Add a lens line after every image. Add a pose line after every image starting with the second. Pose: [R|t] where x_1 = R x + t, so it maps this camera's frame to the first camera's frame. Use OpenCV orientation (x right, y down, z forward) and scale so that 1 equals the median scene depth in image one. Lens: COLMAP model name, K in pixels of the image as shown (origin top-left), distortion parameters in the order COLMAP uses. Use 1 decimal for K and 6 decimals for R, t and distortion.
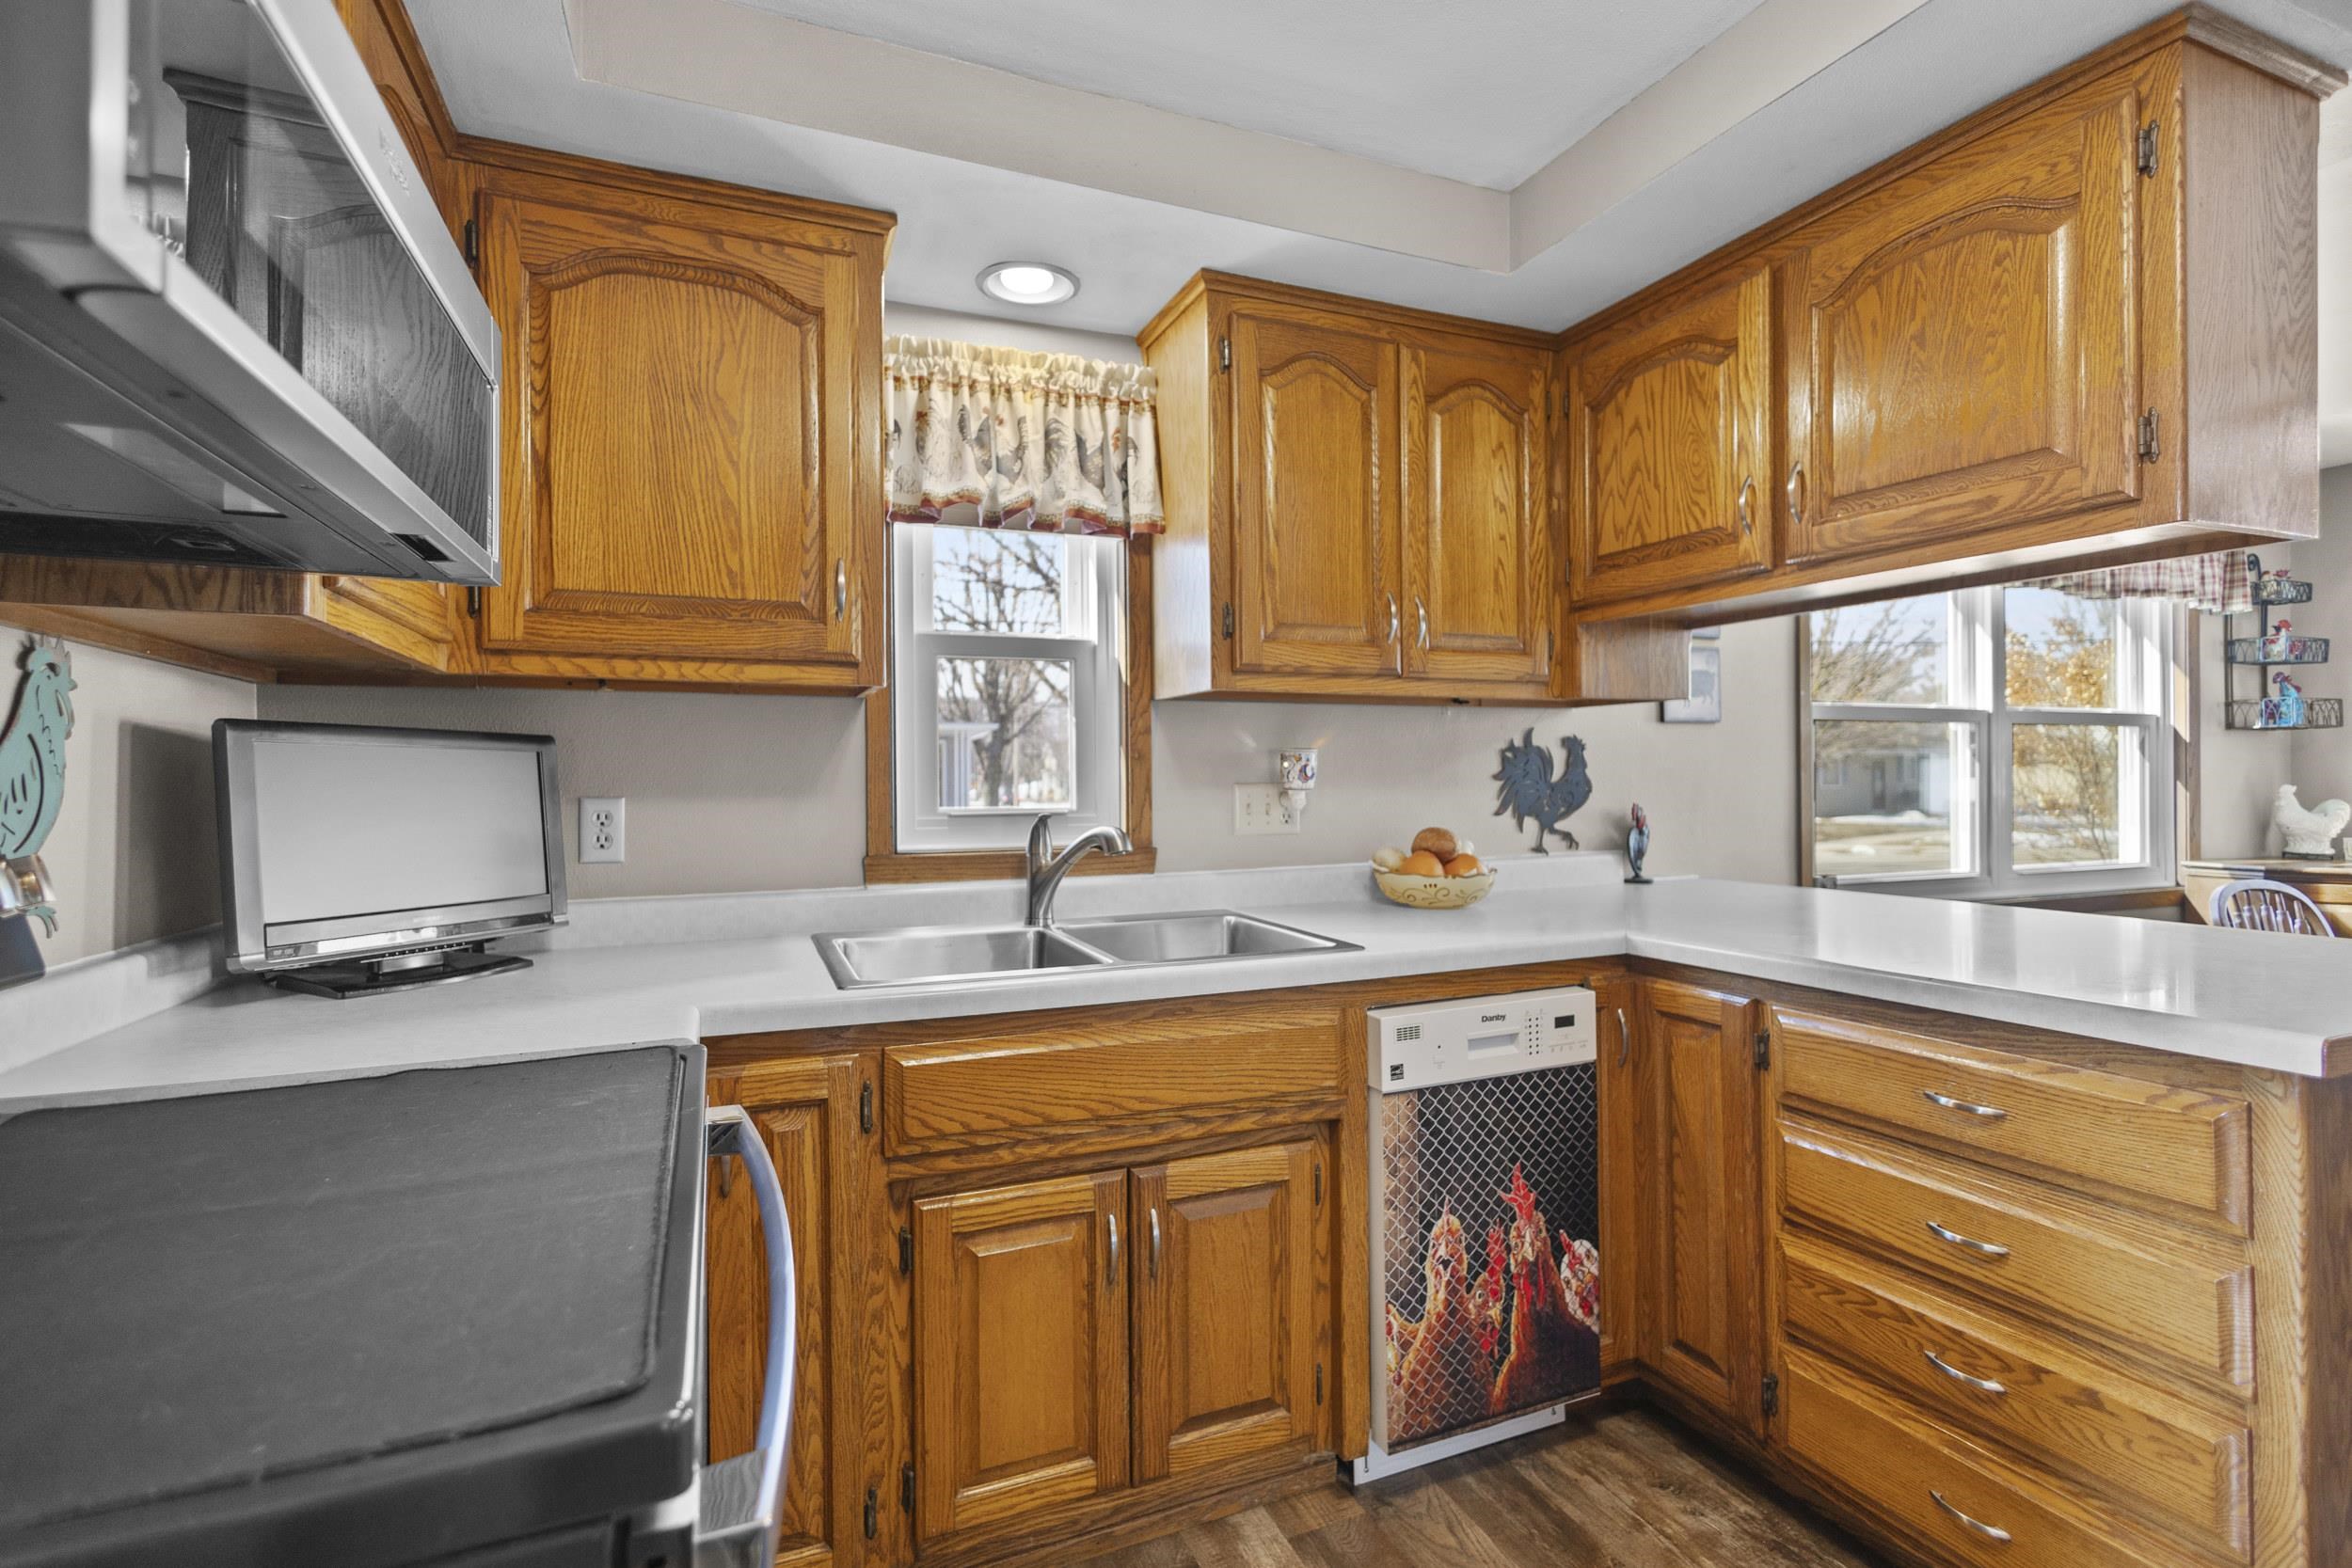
lens RADIAL K [[1081.8, 0, 1180.6], [0, 1081.8, 780.1], [0, 0, 1]] dist [0.010254, -0.003533]
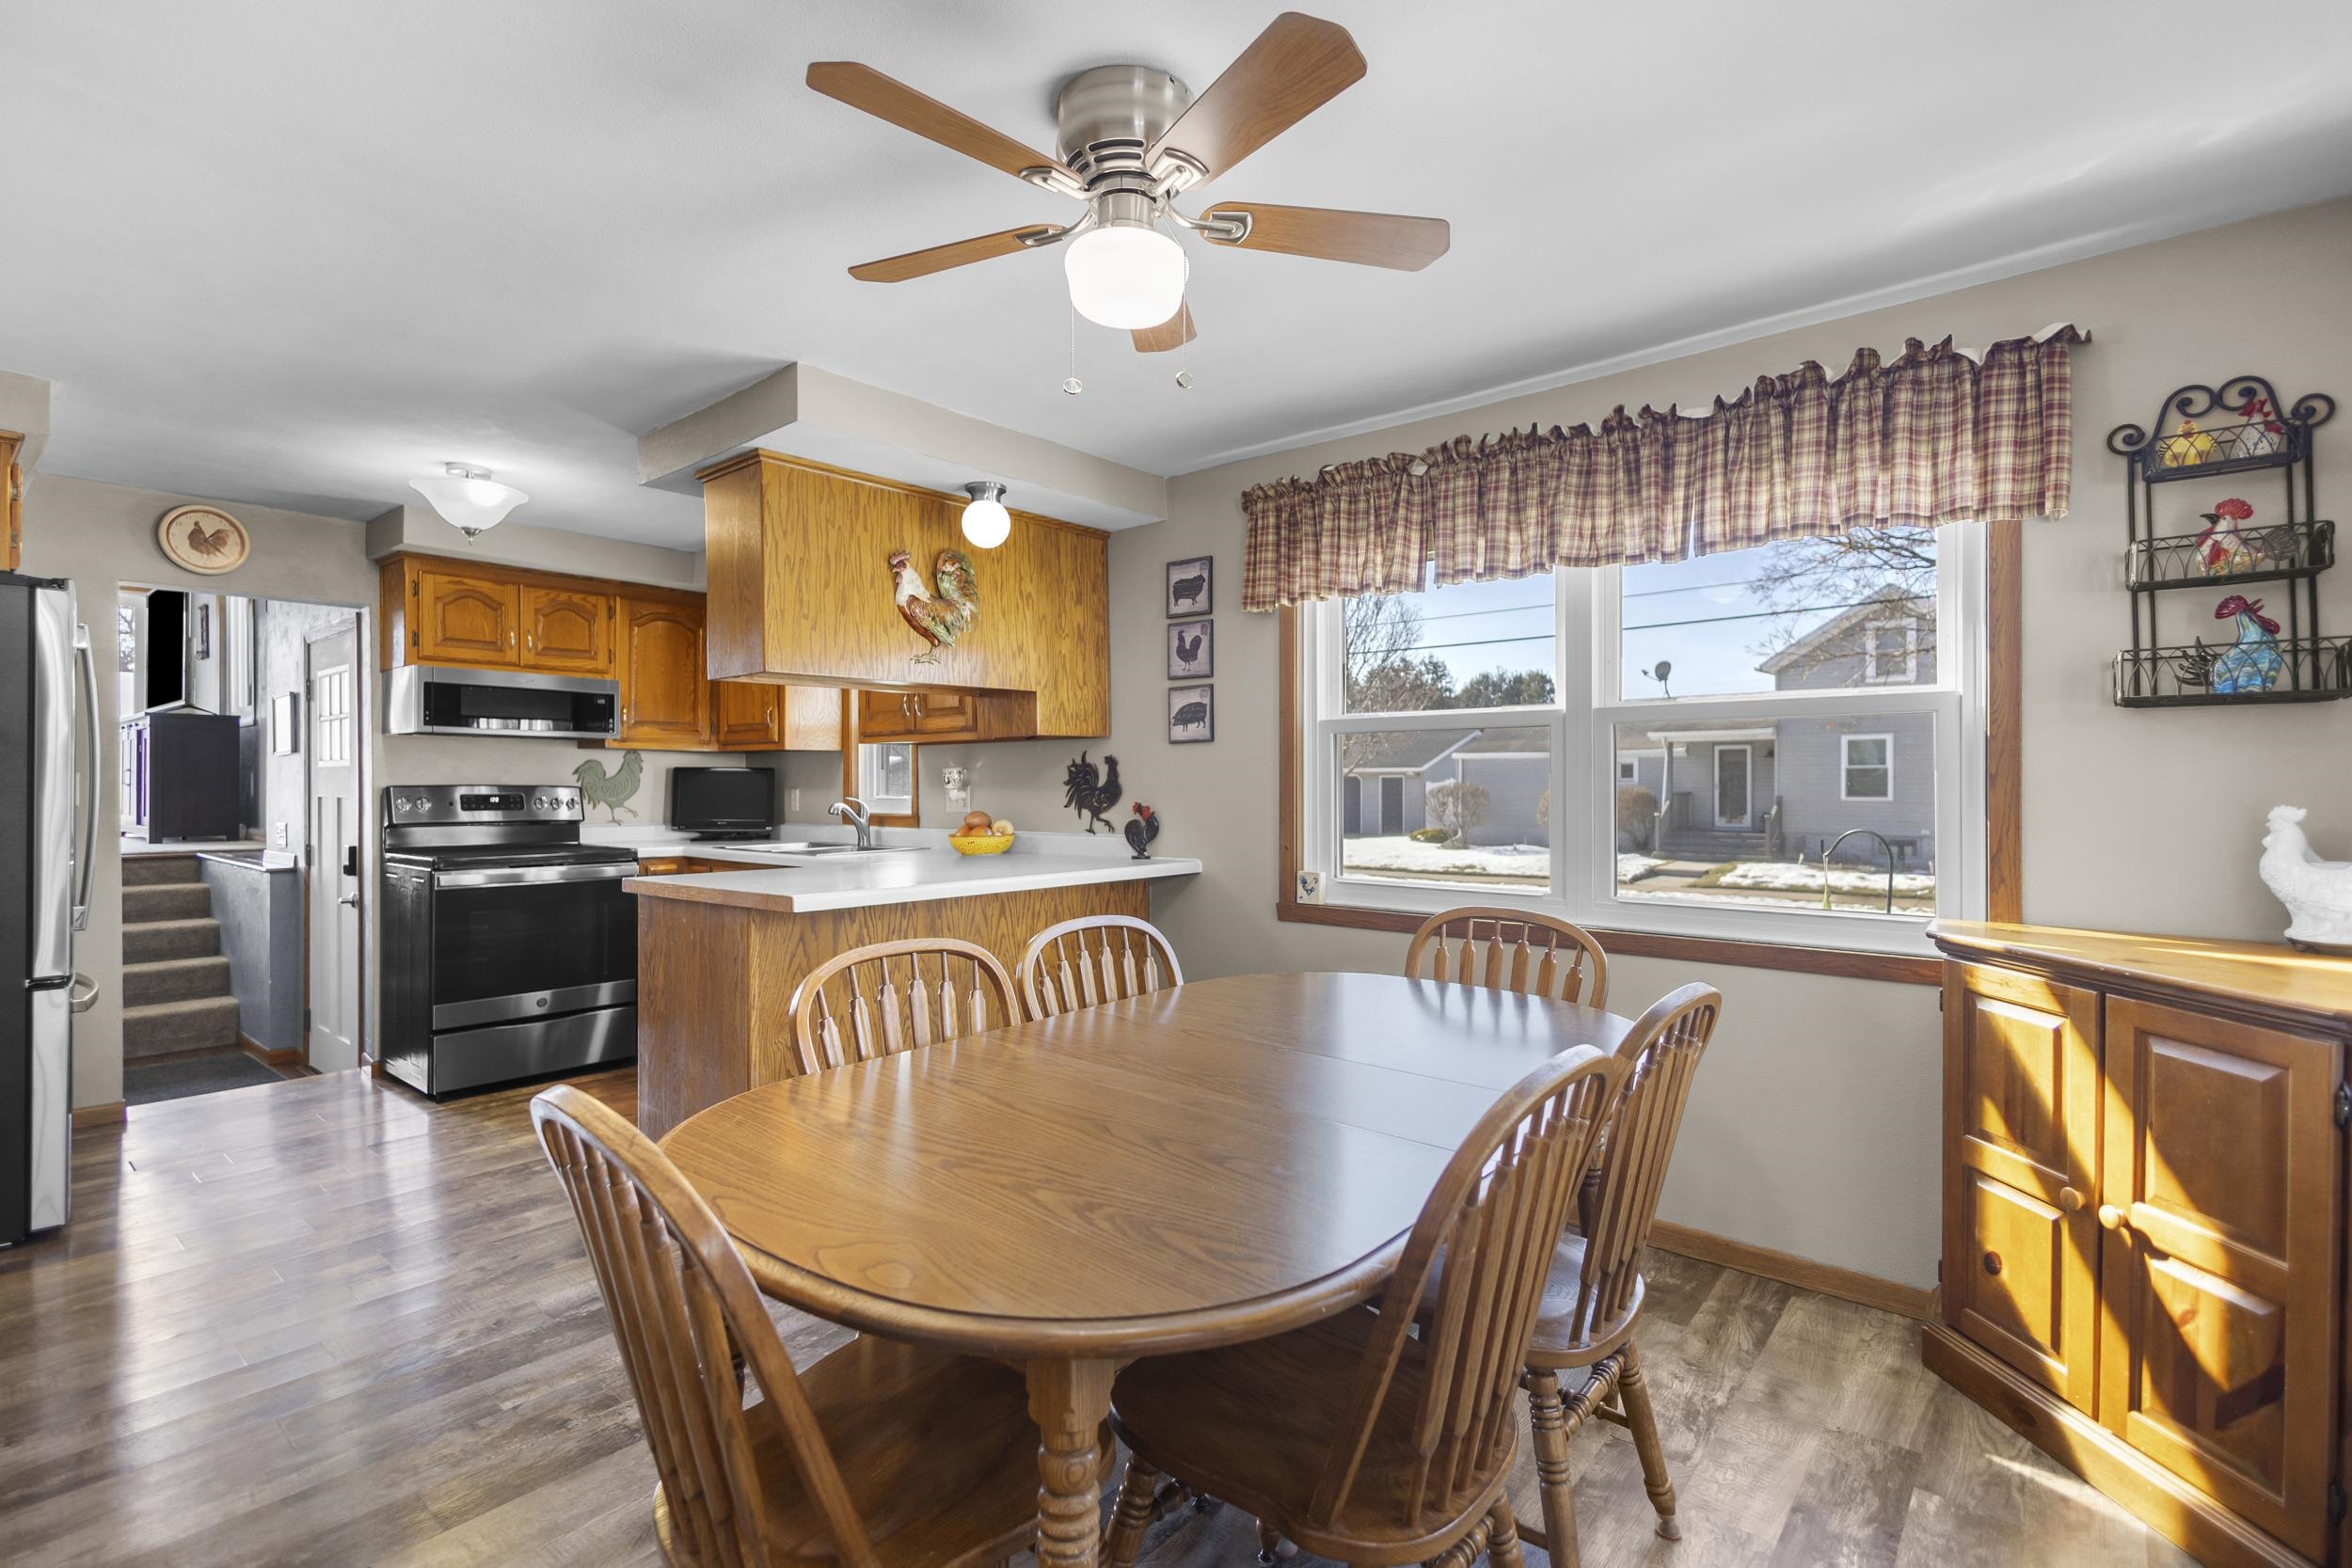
lens RADIAL K [[1081.8, 0, 1176.6], [0, 1081.8, 784.0], [0, 0, 1]] dist [0.010254, -0.003533]
pose [[0.461599, 0.007938, -0.887053, 2.603685], [-0.001126, 0.999964, 0.008362, -0.021871], [0.887088, -0.002861, 0.461592, 0.600106]]
